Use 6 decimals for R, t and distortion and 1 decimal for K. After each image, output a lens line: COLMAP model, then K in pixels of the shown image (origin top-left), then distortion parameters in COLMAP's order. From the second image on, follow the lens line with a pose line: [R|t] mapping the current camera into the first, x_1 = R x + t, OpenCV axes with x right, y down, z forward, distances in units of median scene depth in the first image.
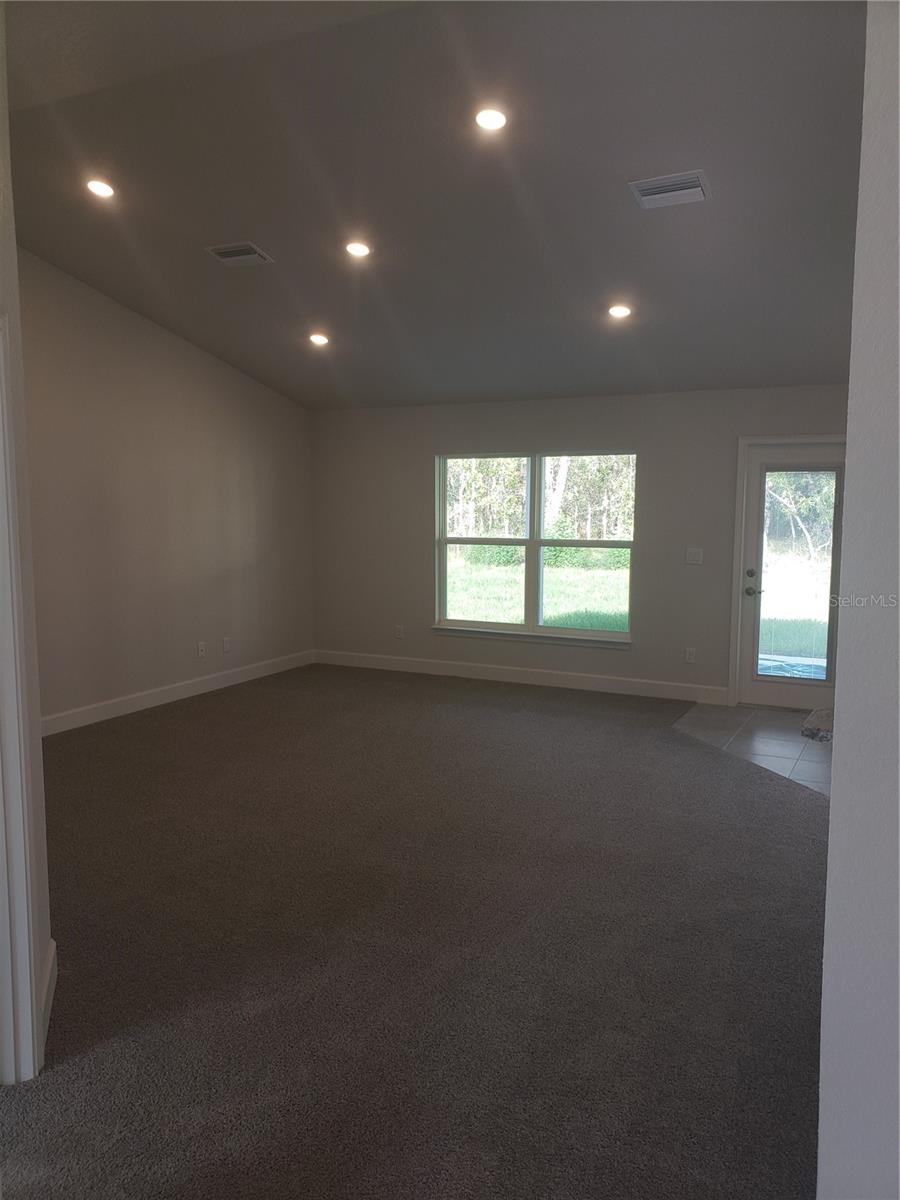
lens RADIAL K [[941.3, 0, 454.2], [0, 941.3, 594.1], [0, 0, 1]] dist [0.065453, 0.000927]
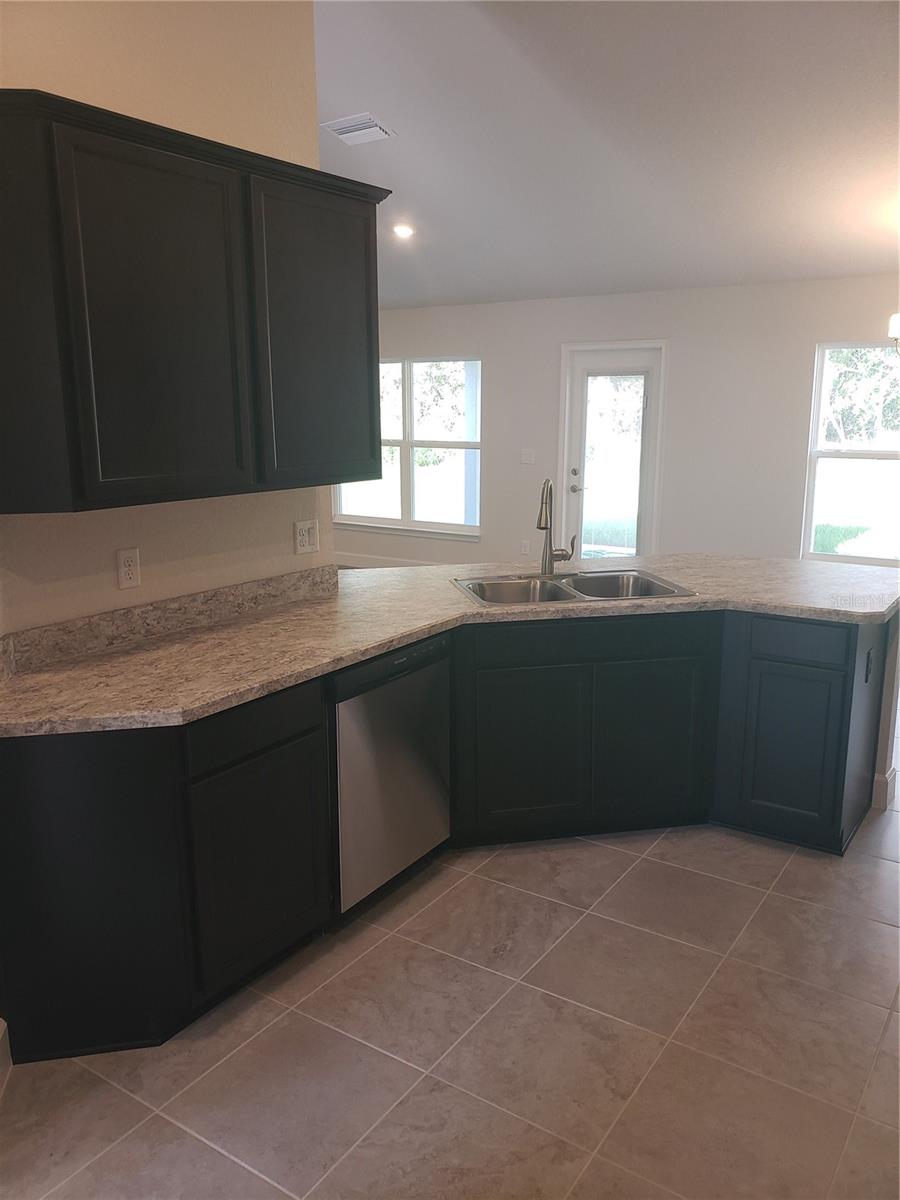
lens RADIAL K [[941.3, 0, 447.8], [0, 941.3, 607.5], [0, 0, 1]] dist [0.065453, 0.000927]
pose [[0.998867, 0.005152, -0.047303, 0.205415], [0.000228, 0.993593, 0.113019, 0.010922], [0.047583, -0.112902, 0.992466, -0.108408]]
